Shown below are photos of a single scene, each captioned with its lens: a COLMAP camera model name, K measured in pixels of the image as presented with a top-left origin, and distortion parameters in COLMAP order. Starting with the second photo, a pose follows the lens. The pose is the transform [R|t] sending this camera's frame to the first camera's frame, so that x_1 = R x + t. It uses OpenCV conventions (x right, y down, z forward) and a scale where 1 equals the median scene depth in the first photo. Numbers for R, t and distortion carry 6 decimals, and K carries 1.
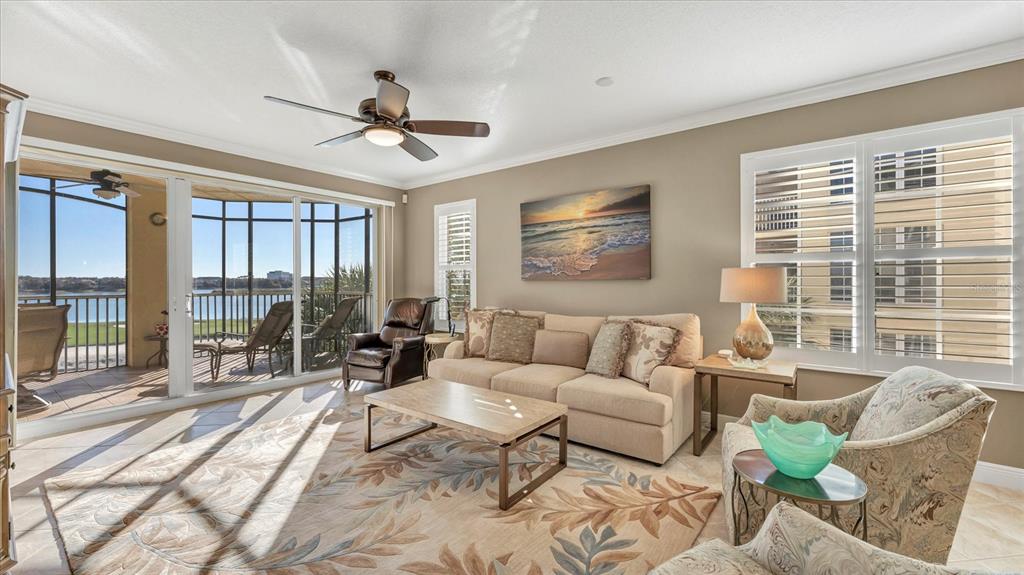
lens RADIAL K [[417.2, 0, 506.3], [0, 417.2, 282.7], [0, 0, 1]] dist [0.000311, -0.000027]
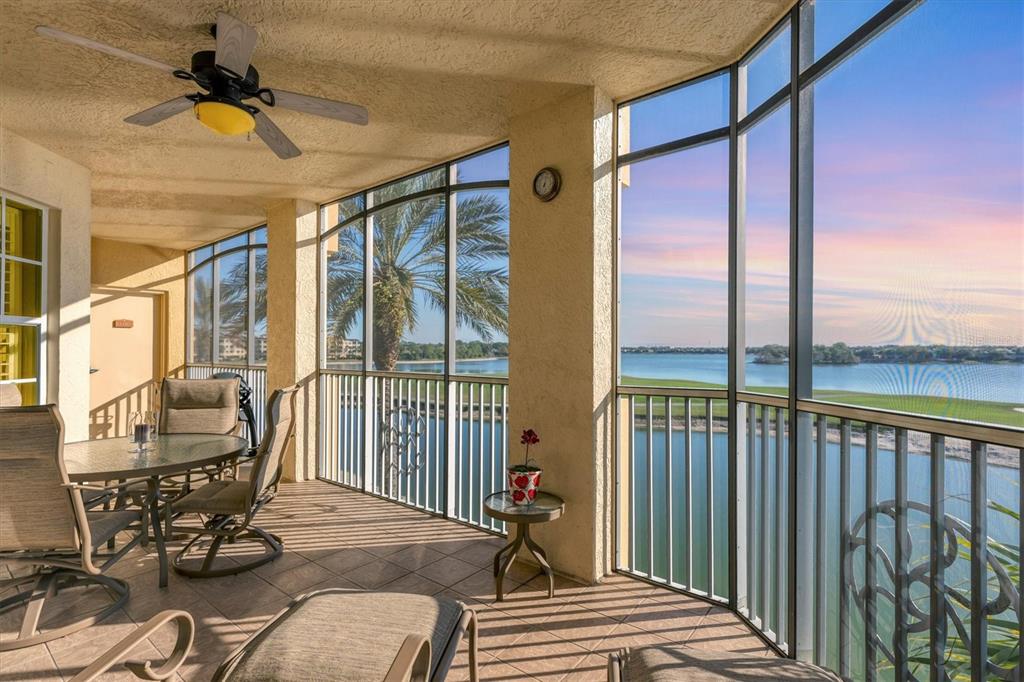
lens RADIAL K [[490.2, 0, 495.8], [0, 490.2, 346.3], [0, 0, 1]] dist [-0.002831, -0.000199]
pose [[-0.014537, -0.005260, -0.999880, -0.580741], [-0.004643, 0.999976, -0.005193, -0.004458], [0.999884, 0.004567, -0.014561, 1.434684]]
